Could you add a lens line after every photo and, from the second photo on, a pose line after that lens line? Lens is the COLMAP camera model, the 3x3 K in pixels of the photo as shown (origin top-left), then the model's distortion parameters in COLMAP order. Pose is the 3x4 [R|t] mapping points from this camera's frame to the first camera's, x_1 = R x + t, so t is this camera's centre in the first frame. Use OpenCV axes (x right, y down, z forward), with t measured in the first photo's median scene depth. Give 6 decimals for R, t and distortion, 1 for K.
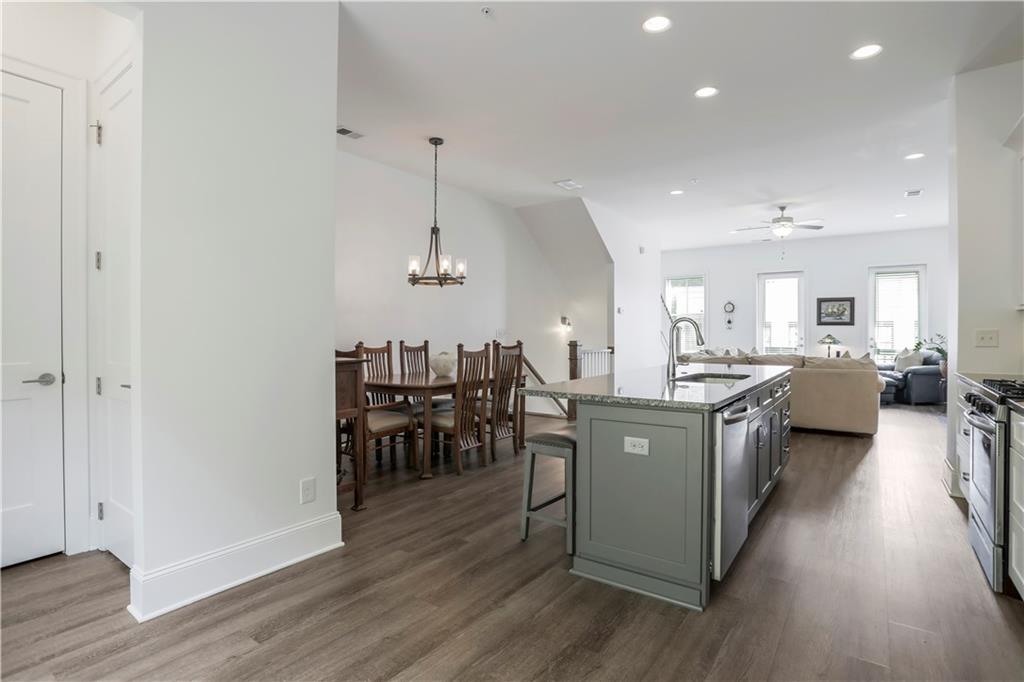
lens RADIAL K [[510.9, 0, 506.1], [0, 510.9, 336.0], [0, 0, 1]] dist [-0.053608, 0.009436]
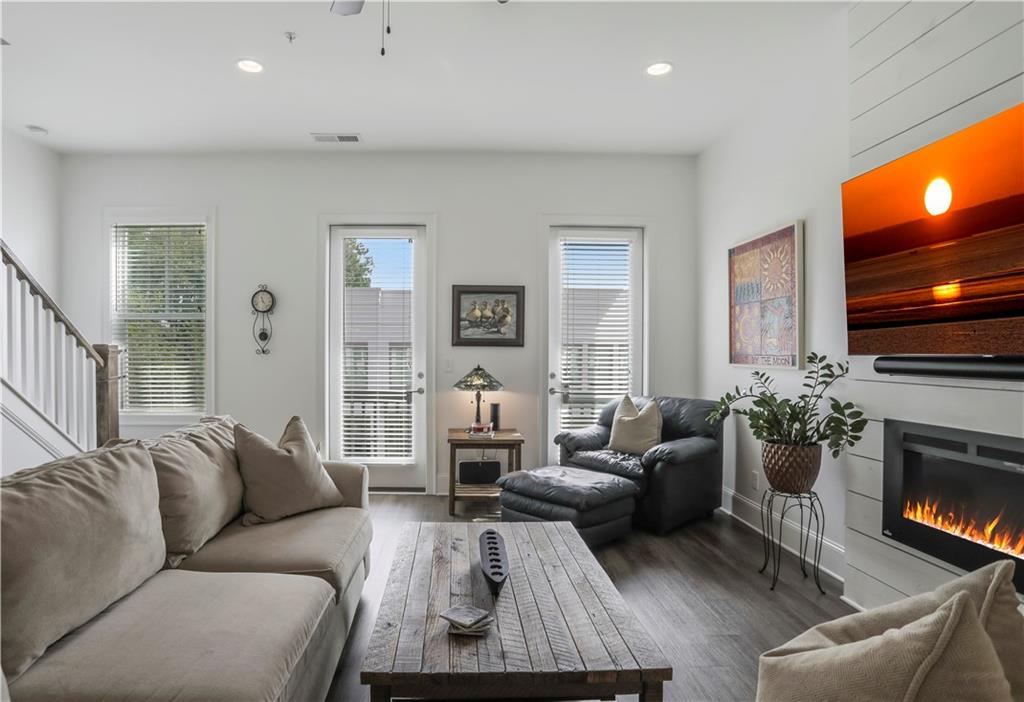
lens RADIAL K [[560.3, 0, 460.5], [0, 560.3, 364.7], [0, 0, 1]] dist [-0.032622, -0.000509]
pose [[0.797444, -0.009478, 0.603318, 0.432036], [0.000489, 0.999886, 0.015062, -0.016196], [-0.603392, -0.011716, 0.797359, 0.793399]]
